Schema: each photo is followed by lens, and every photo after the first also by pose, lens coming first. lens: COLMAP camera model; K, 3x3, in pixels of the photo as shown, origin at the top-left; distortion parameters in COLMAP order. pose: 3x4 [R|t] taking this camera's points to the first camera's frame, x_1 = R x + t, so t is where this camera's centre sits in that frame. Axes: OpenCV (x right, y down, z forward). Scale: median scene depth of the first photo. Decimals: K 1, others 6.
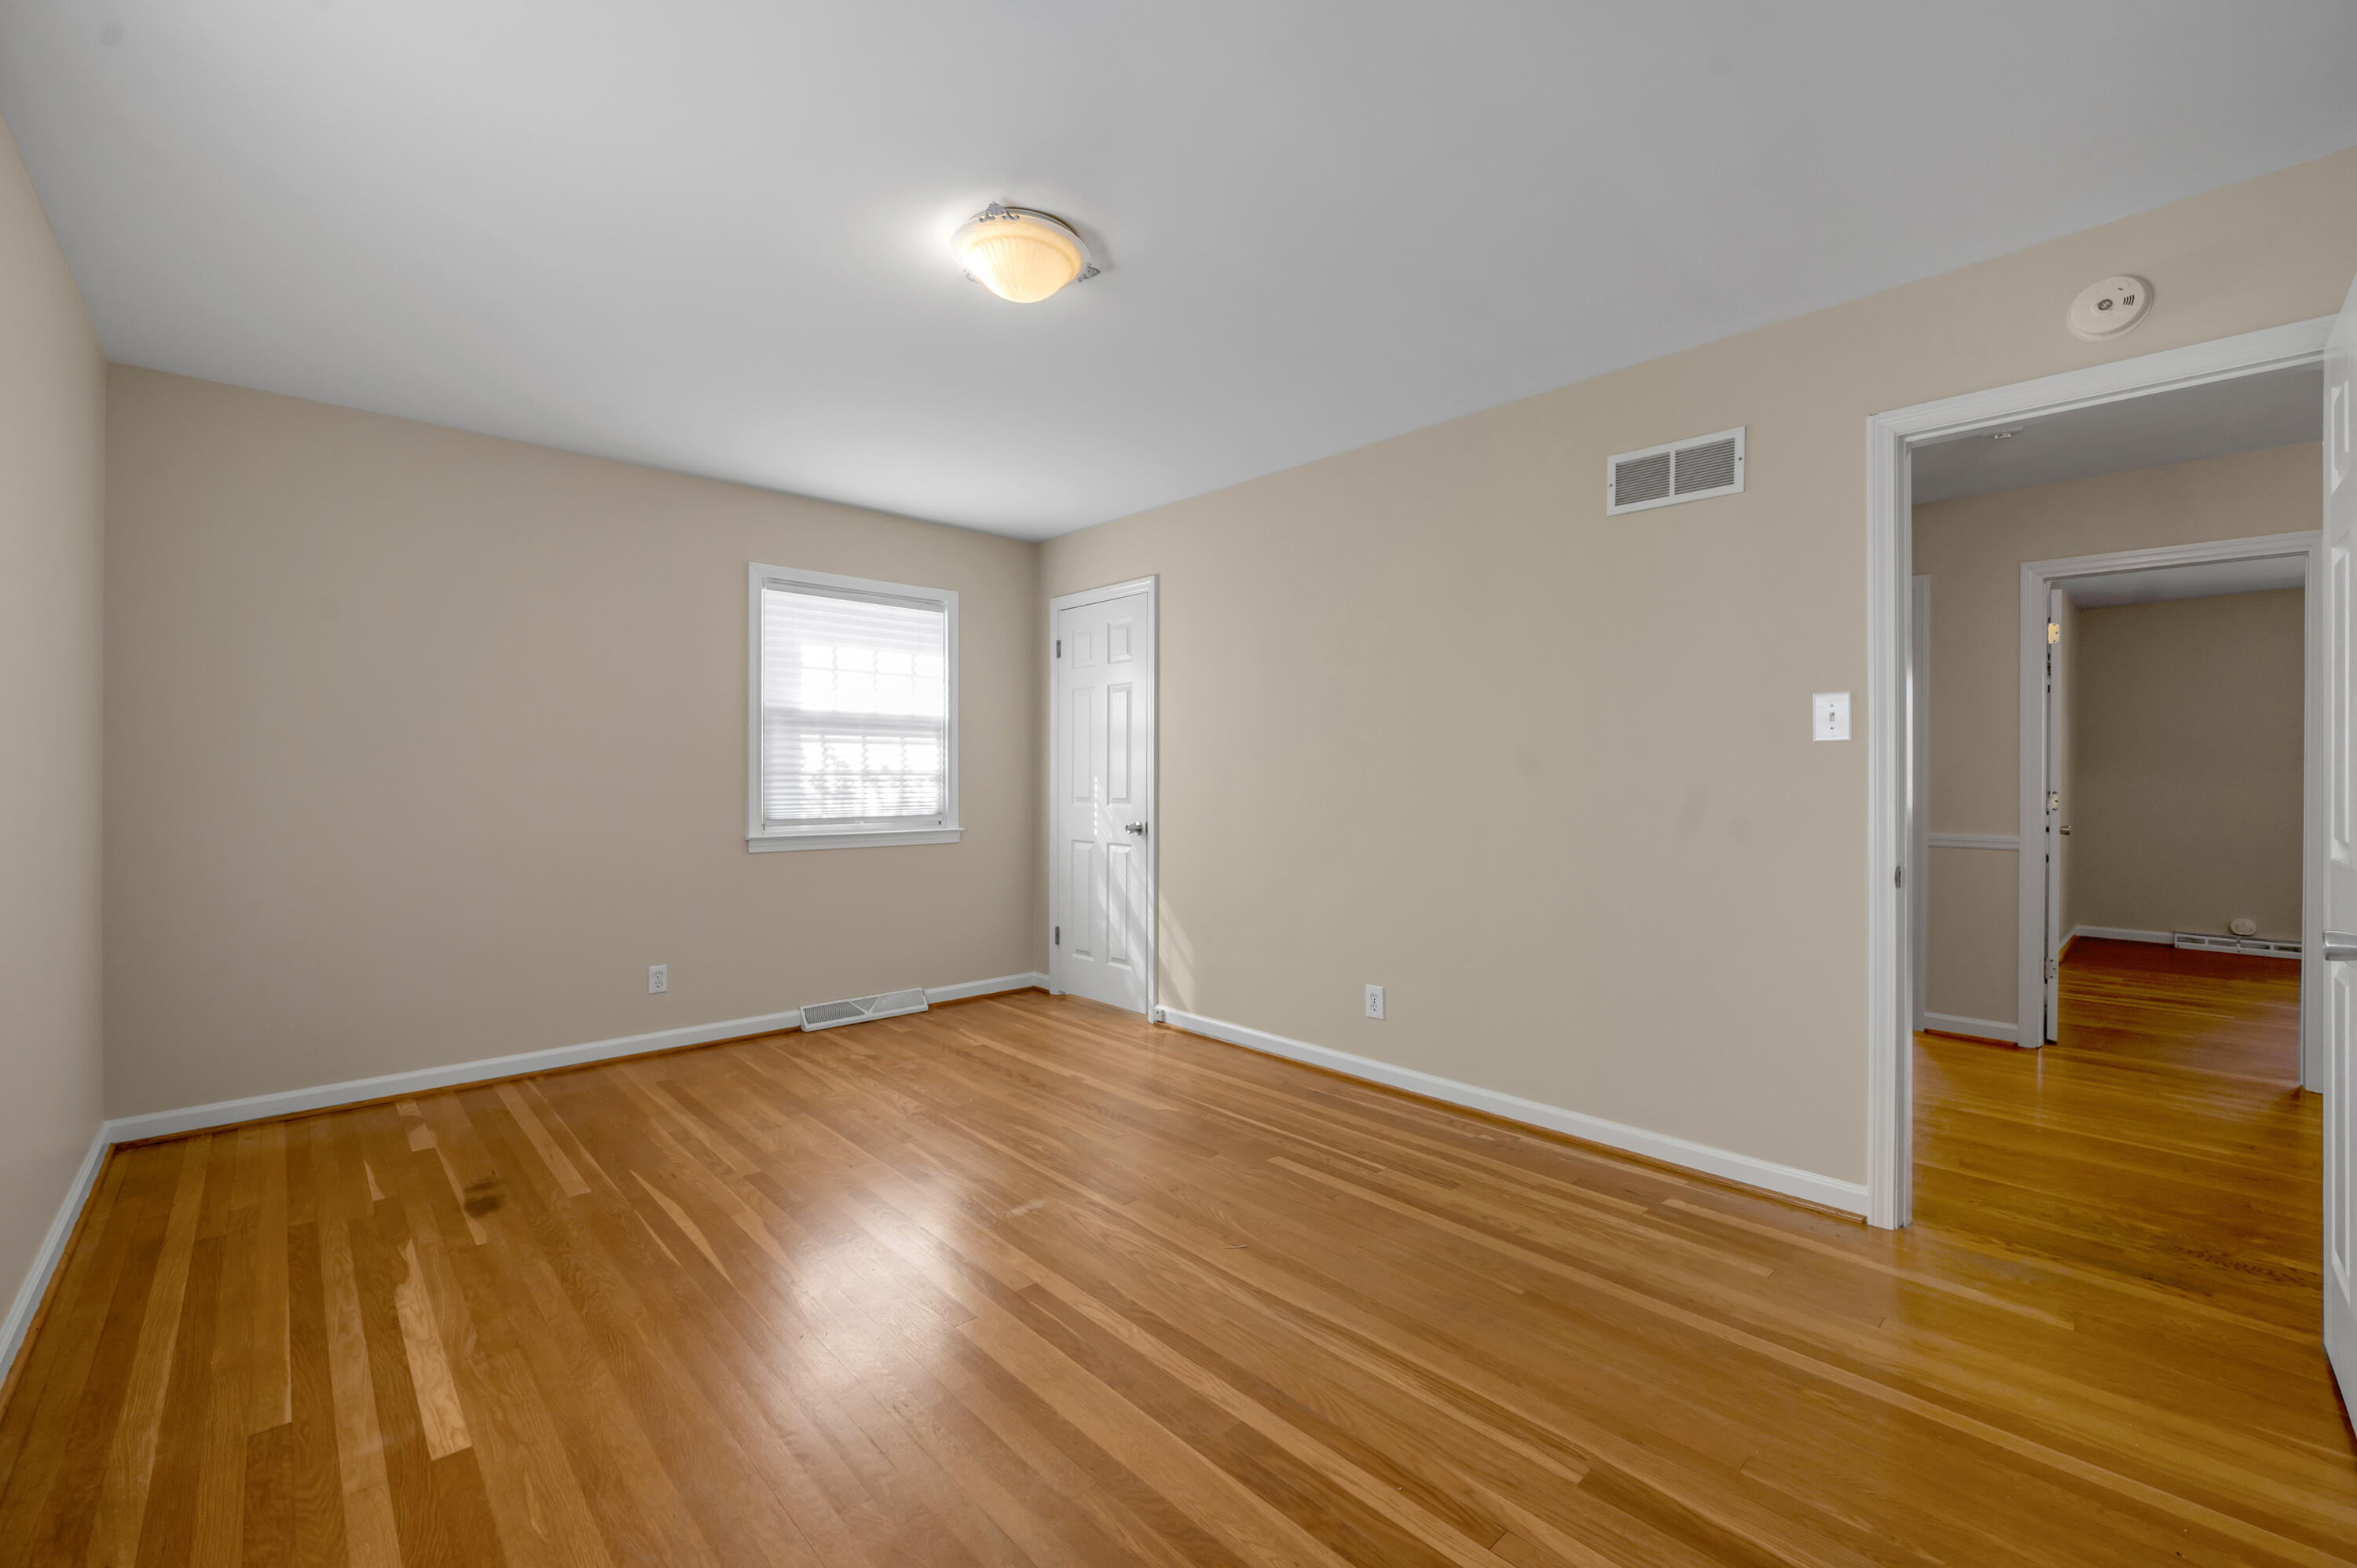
lens RADIAL K [[965.9, 0, 1190.2], [0, 965.9, 811.1], [0, 0, 1]] dist [-0.009065, -0.000012]
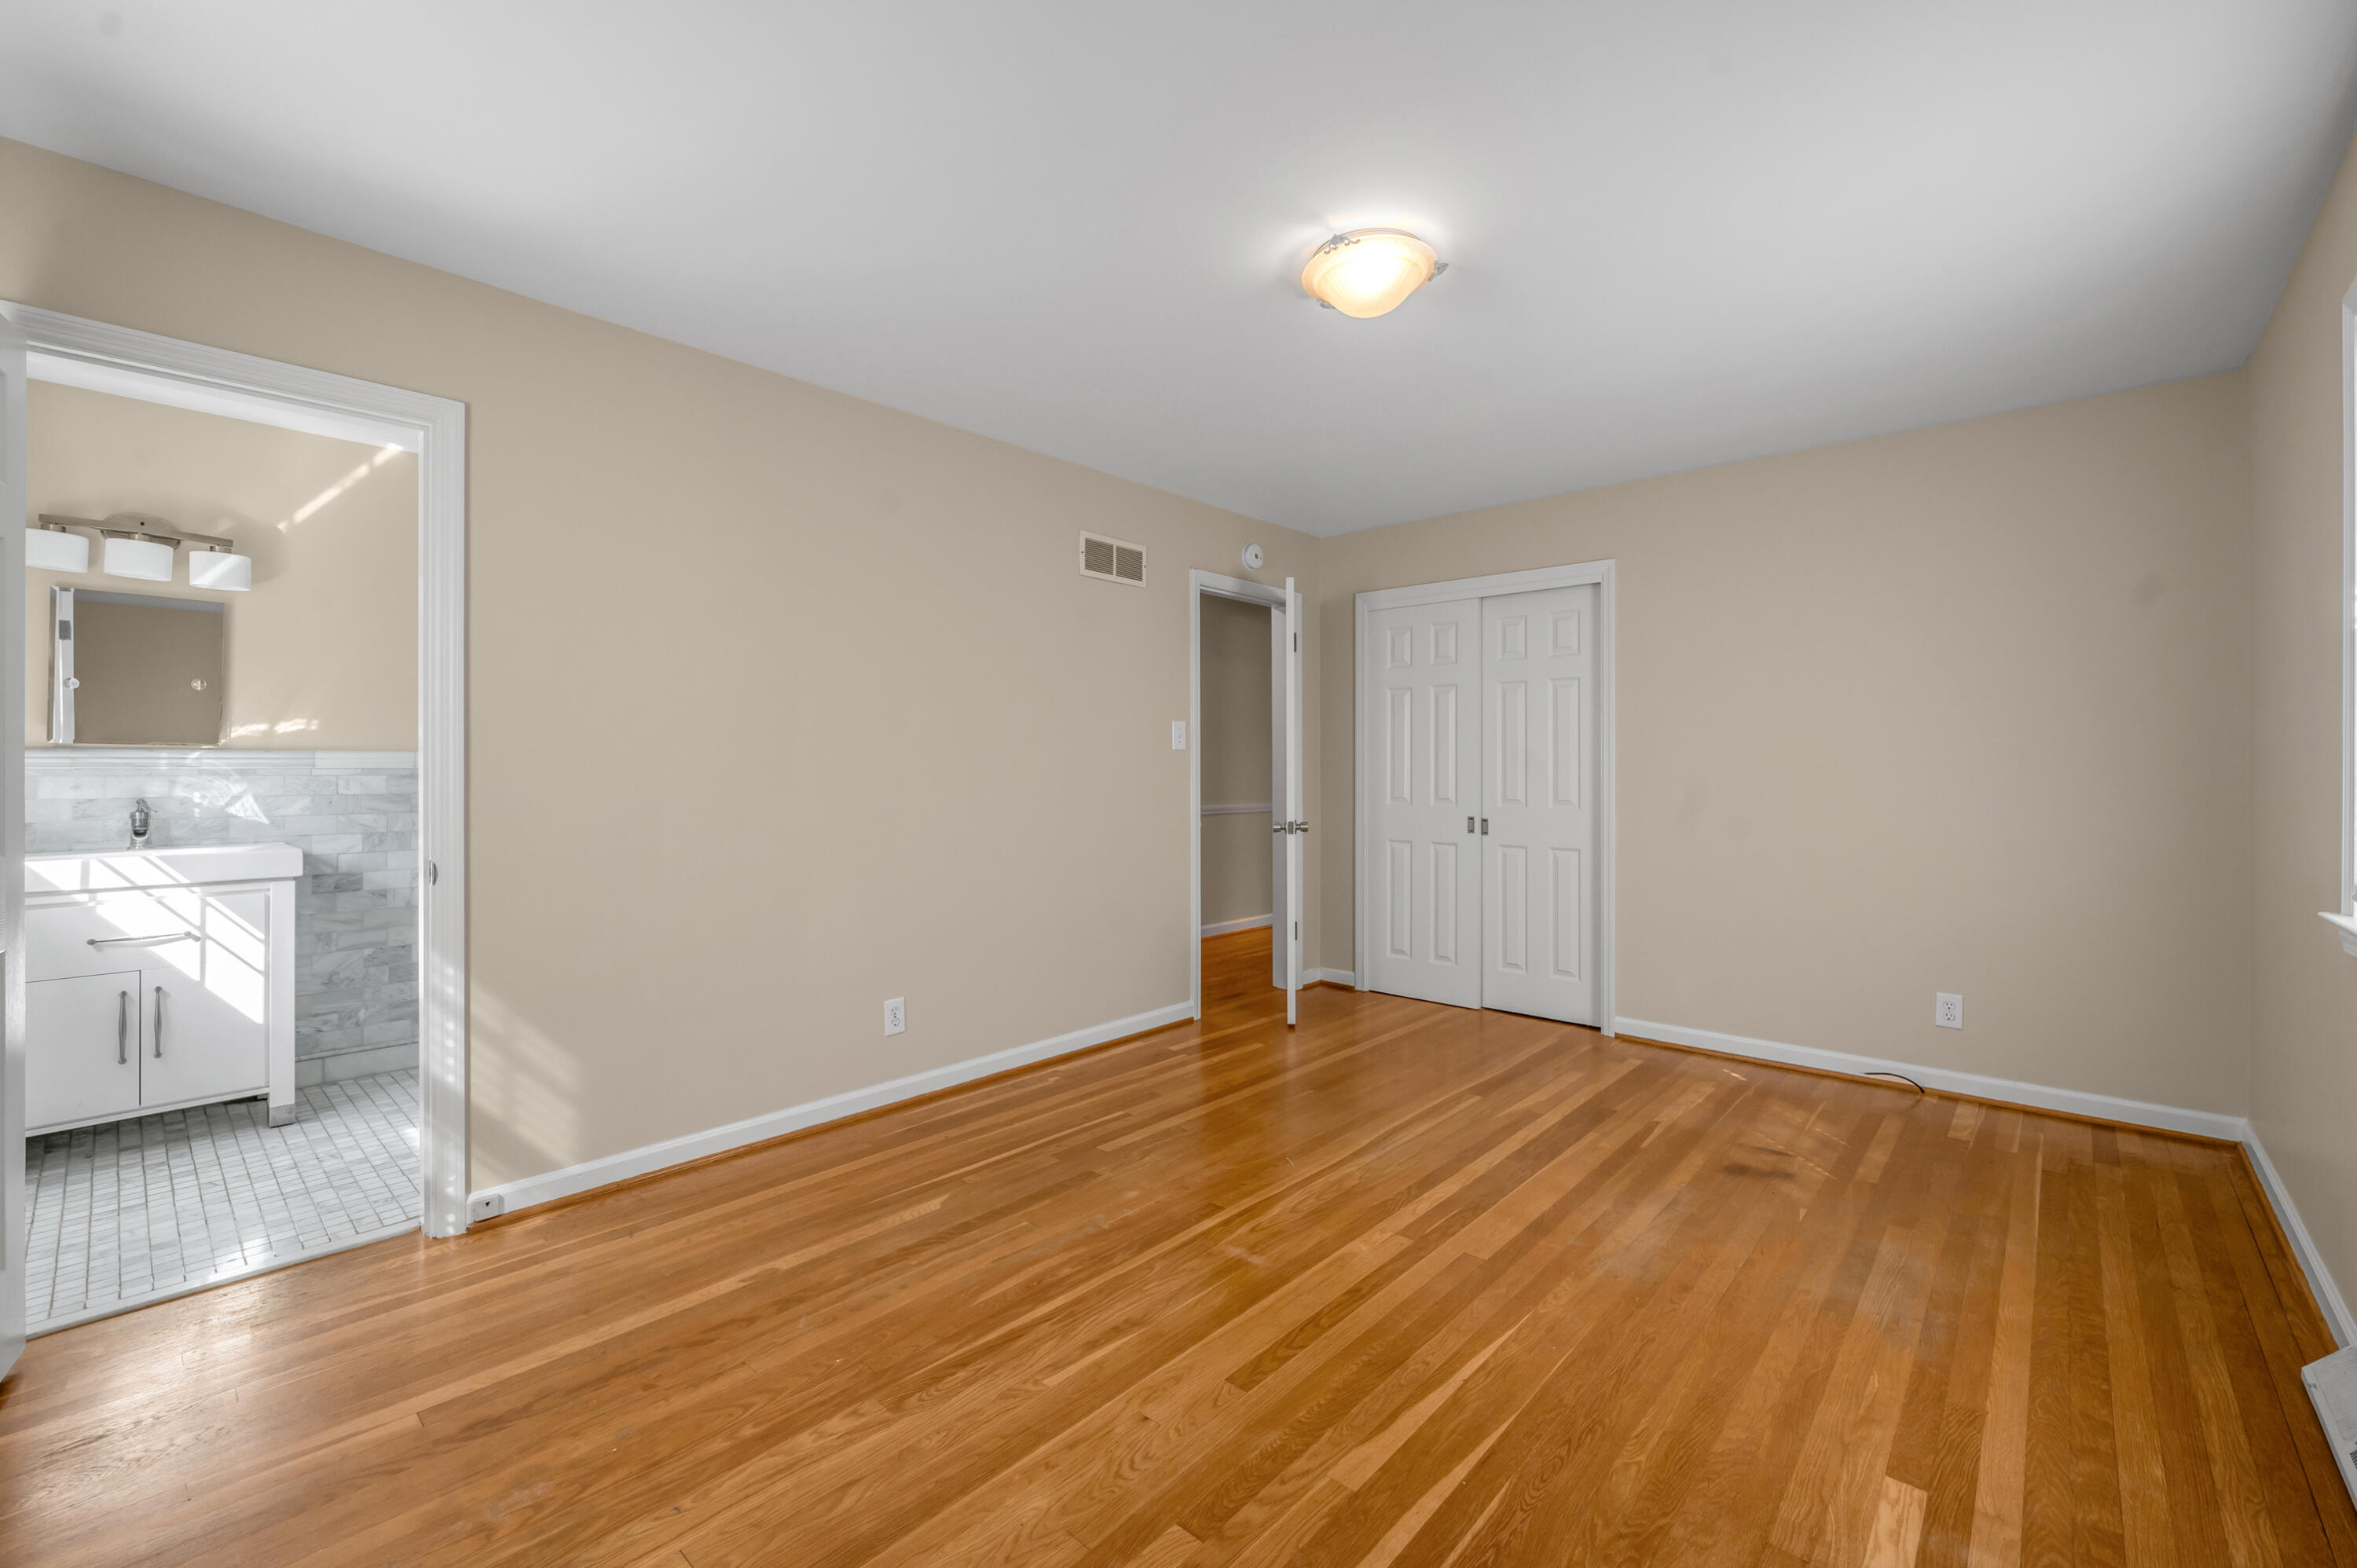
lens RADIAL K [[969.6, 0, 1178.5], [0, 969.6, 784.0], [0, 0, 1]] dist [-0.002717, -0.000313]
pose [[-0.070153, -0.017444, 0.997384, -0.962630], [0.037498, 0.999094, 0.020112, -0.040687], [-0.996831, 0.038811, -0.069436, 1.016877]]
